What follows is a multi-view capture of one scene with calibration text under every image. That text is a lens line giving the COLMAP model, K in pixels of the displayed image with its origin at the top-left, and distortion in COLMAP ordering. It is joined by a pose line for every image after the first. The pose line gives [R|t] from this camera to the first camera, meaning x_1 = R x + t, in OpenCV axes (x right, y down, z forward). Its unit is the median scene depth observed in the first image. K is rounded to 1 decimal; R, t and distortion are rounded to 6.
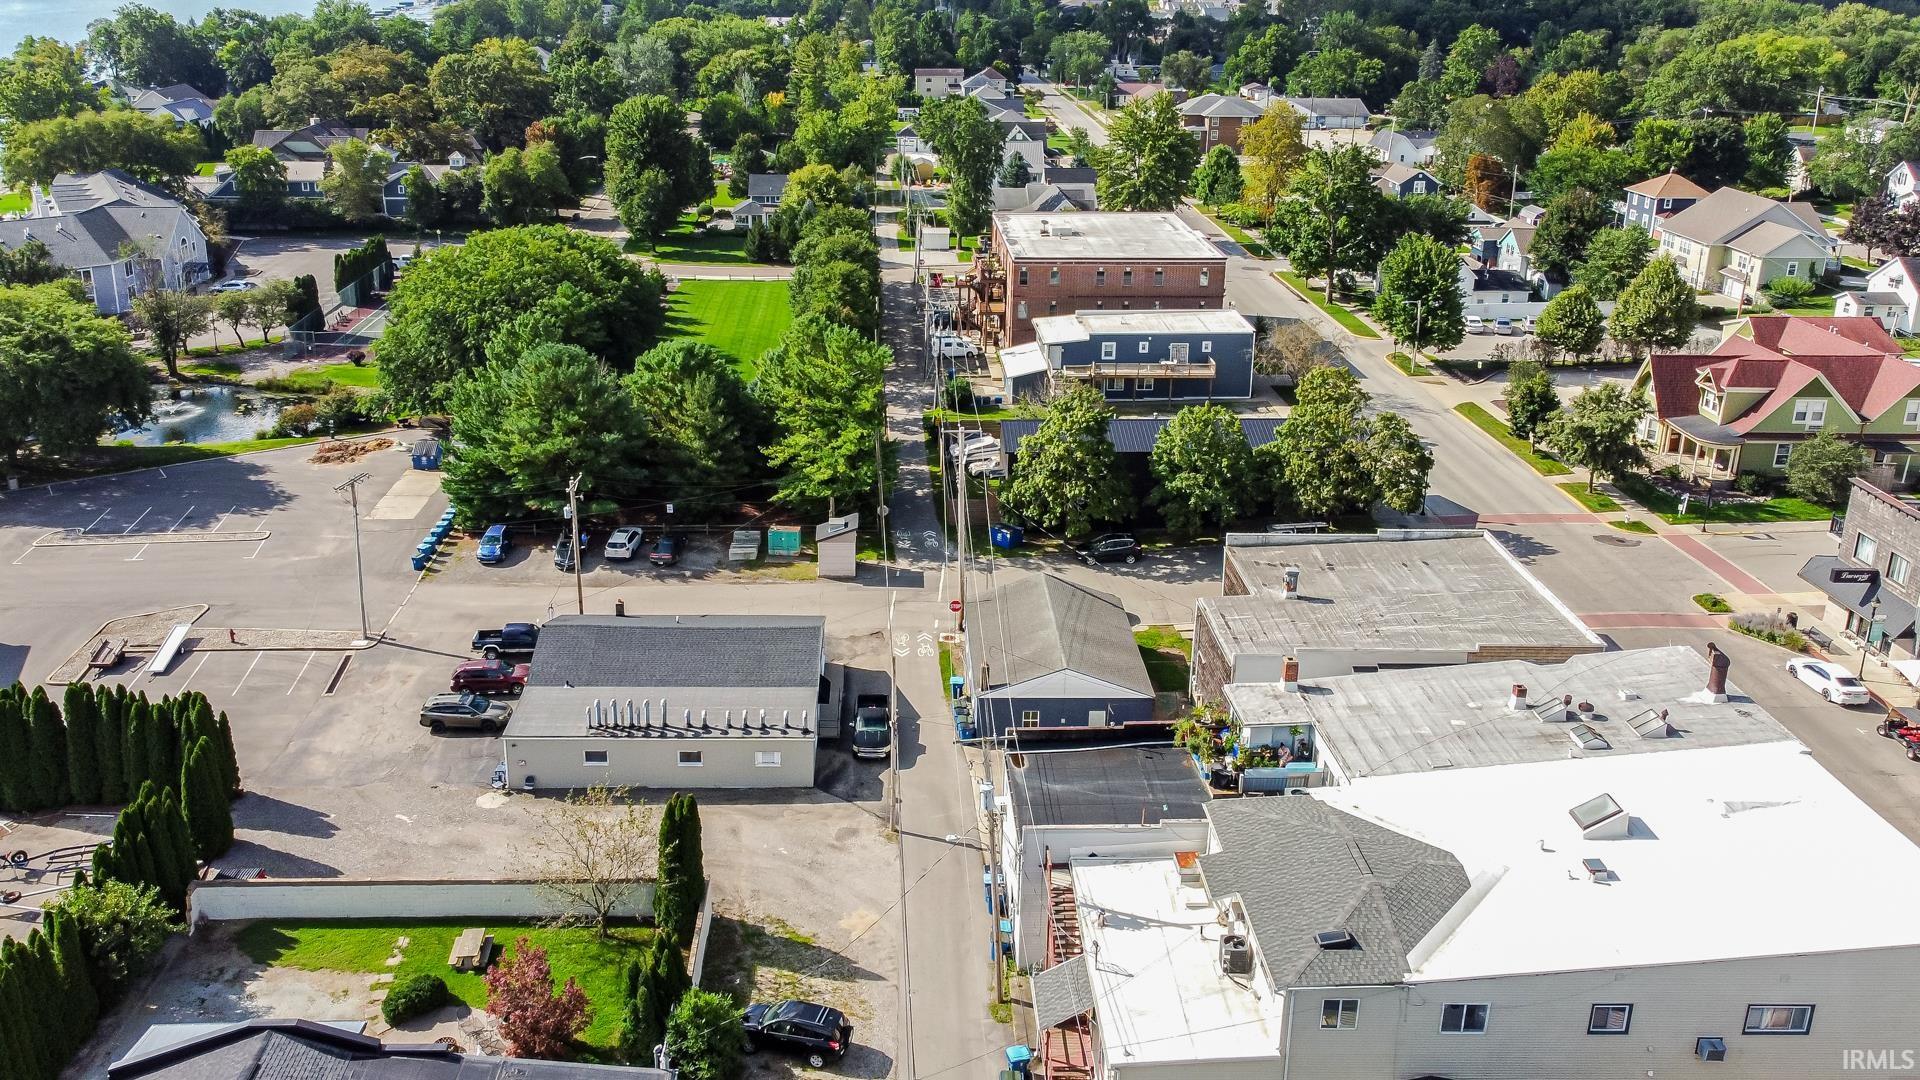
lens RADIAL K [[1402.7, 0, 892.9], [0, 1402.7, 535.5], [0, 0, 1]] dist [-0.007511, -0.003662]
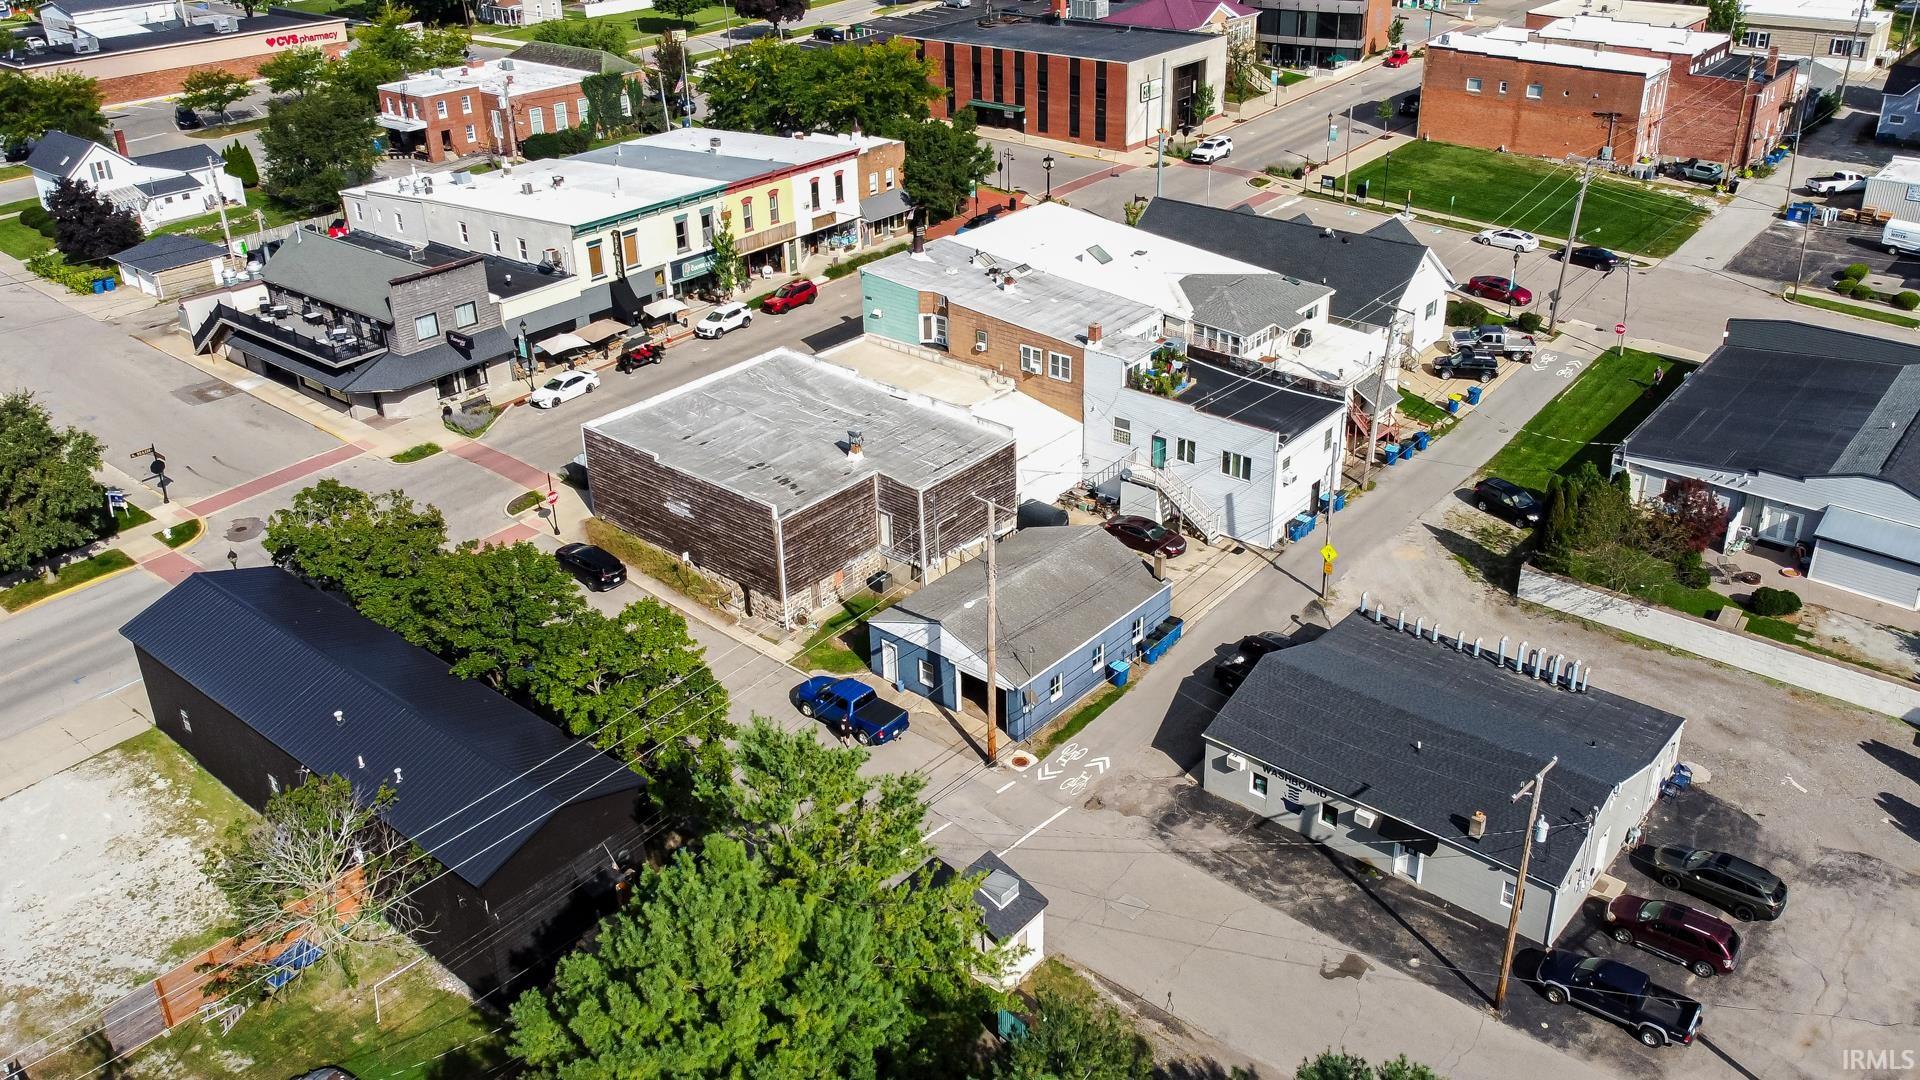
lens RADIAL K [[1543.0, 0, 986.2], [0, 1543.0, 473.0], [0, 0, 1]] dist [0.005868, -0.004116]
pose [[-0.769299, -0.262320, 0.582553, -0.333400], [0.257345, 0.707349, 0.658355, -0.502142], [-0.584768, 0.656389, -0.476656, 1.152417]]
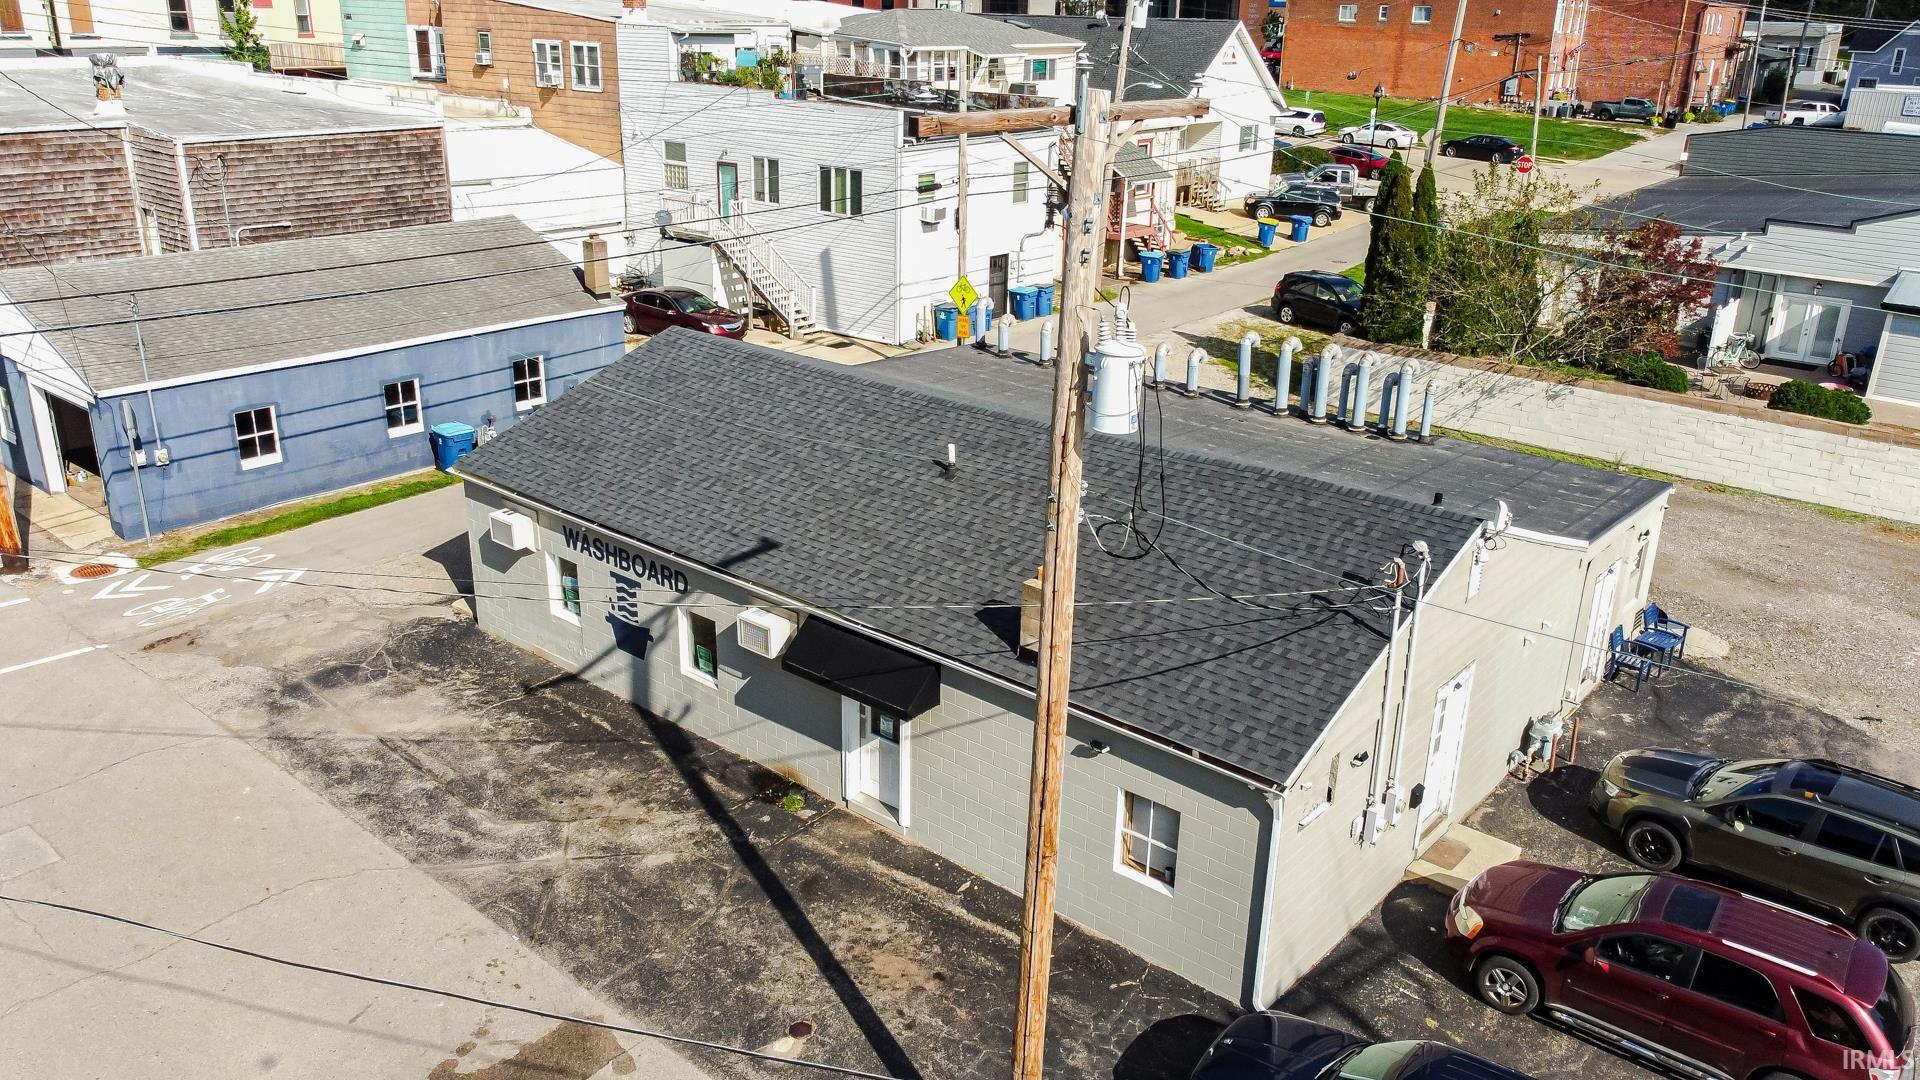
lens RADIAL K [[1449.7, 0, 960.0], [0, 1449.7, 540.0], [0, 0, 1]] dist [0.009184, -0.009463]
pose [[-0.768860, -0.243379, 0.591287, -0.259614], [0.219328, 0.768244, 0.601412, -0.071656], [-0.600624, 0.592088, -0.537292, 0.937861]]
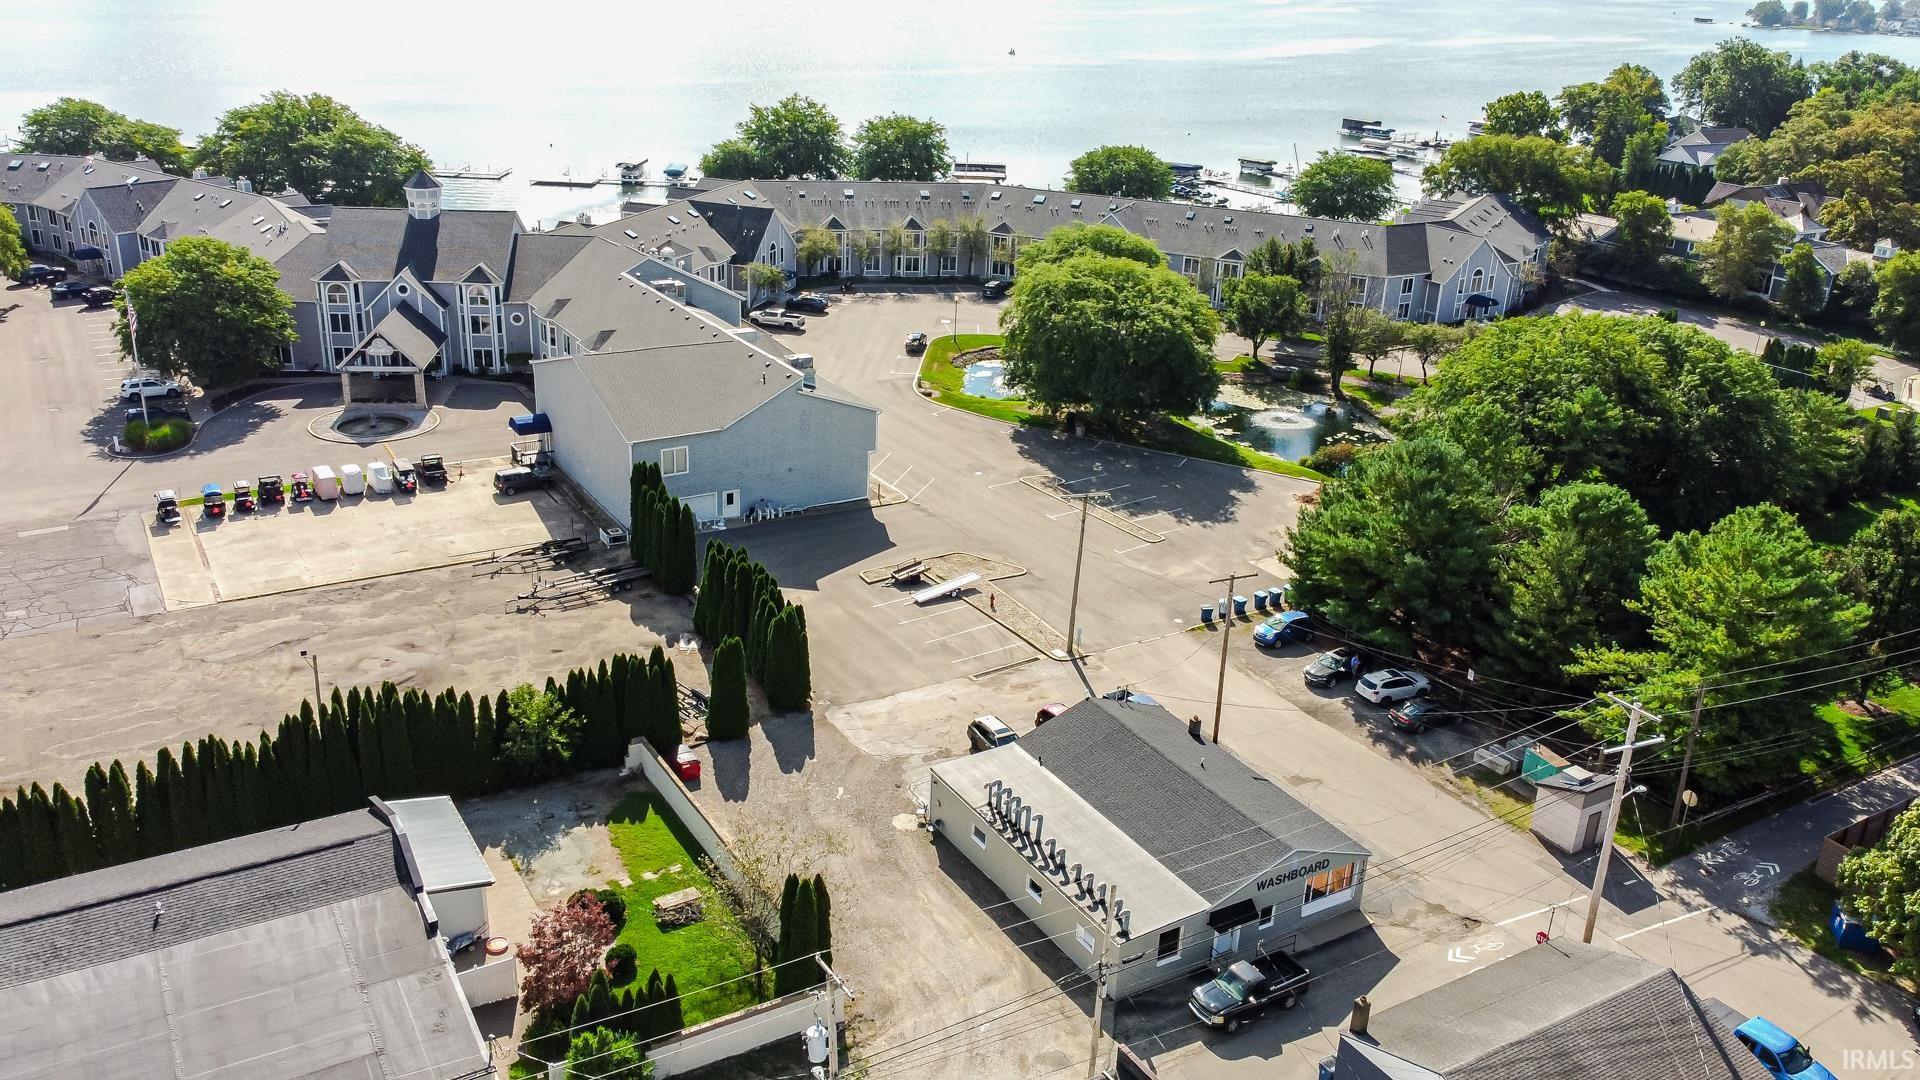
lens RADIAL K [[1497.2, 0, 960.0], [0, 1497.2, 540.0], [0, 0, 1]] dist [0.001703, -0.000688]
pose [[0.507862, 0.327067, -0.796934, 0.358130], [-0.361451, 0.920650, 0.147500, -0.114139], [0.781940, 0.213143, 0.585782, 0.271331]]
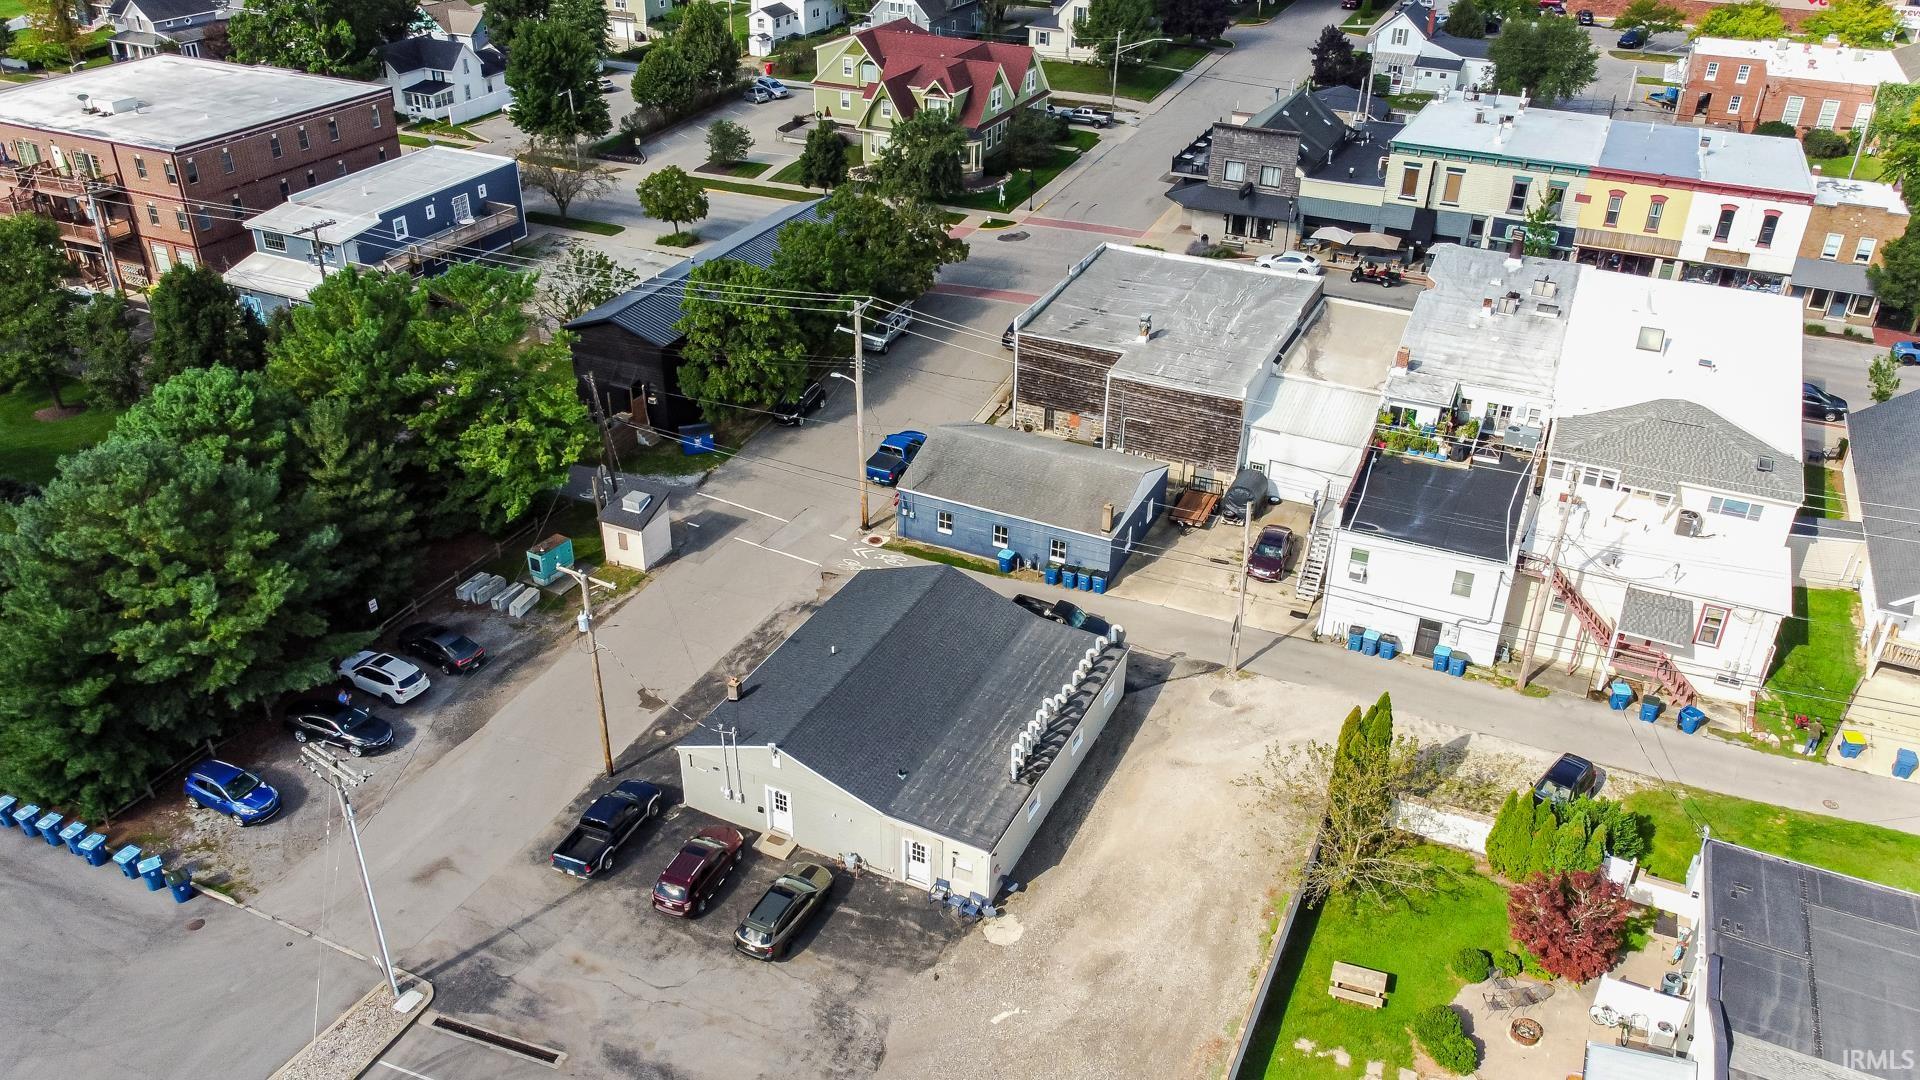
lens RADIAL K [[1449.7, 0, 960.0], [0, 1449.7, 540.0], [0, 0, 1]] dist [0.009184, -0.009463]
pose [[0.422532, -0.448427, 0.787642, -0.589309], [0.328501, 0.885709, 0.328035, -0.187250], [-0.844721, 0.120136, 0.521549, 0.424070]]
